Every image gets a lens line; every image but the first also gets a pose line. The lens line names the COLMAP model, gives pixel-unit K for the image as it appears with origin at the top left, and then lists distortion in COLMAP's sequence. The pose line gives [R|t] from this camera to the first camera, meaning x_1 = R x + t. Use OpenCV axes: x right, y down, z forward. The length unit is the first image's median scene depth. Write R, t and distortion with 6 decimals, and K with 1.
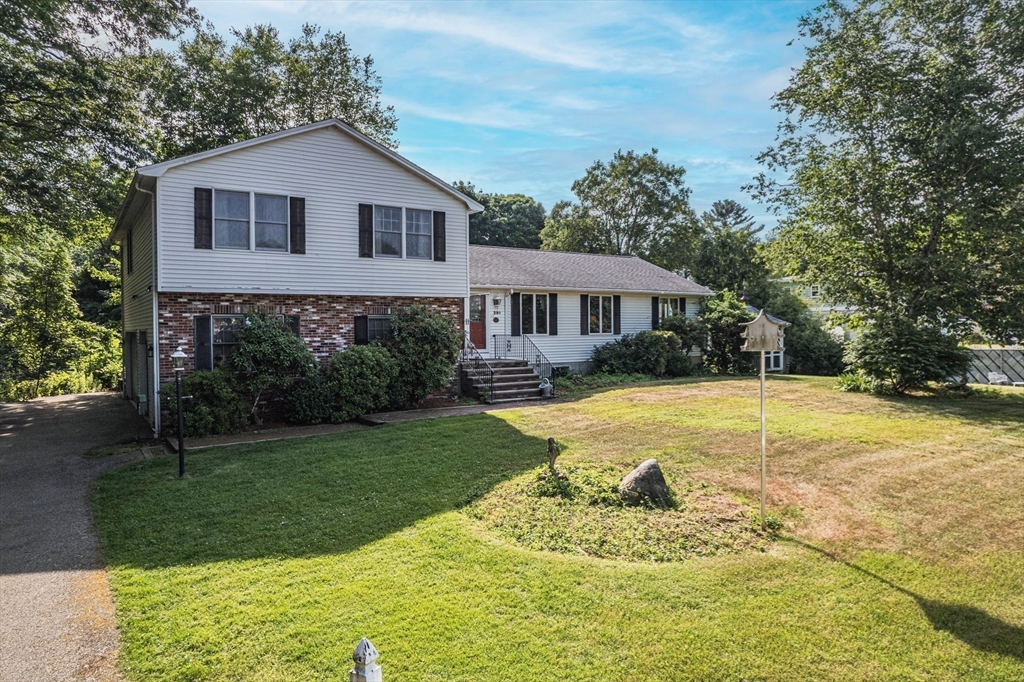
lens RADIAL K [[666.0, 0, 512.0], [0, 666.0, 341.0], [0, 0, 1]] dist [-0.049071, 0.000976]
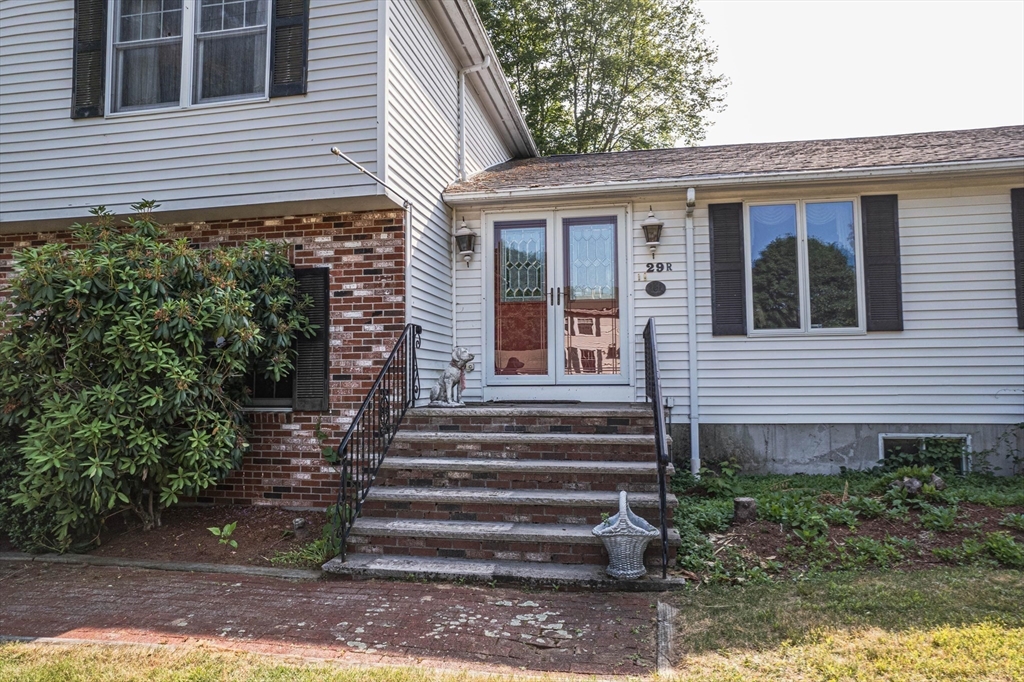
lens RADIAL K [[666.0, 0, 512.0], [0, 666.0, 341.0], [0, 0, 1]] dist [-0.049071, 0.000976]
pose [[0.707500, -0.033575, -0.705915, 0.209597], [-0.011086, 0.998221, -0.058589, 0.020311], [0.706626, 0.049278, 0.705869, 0.920151]]
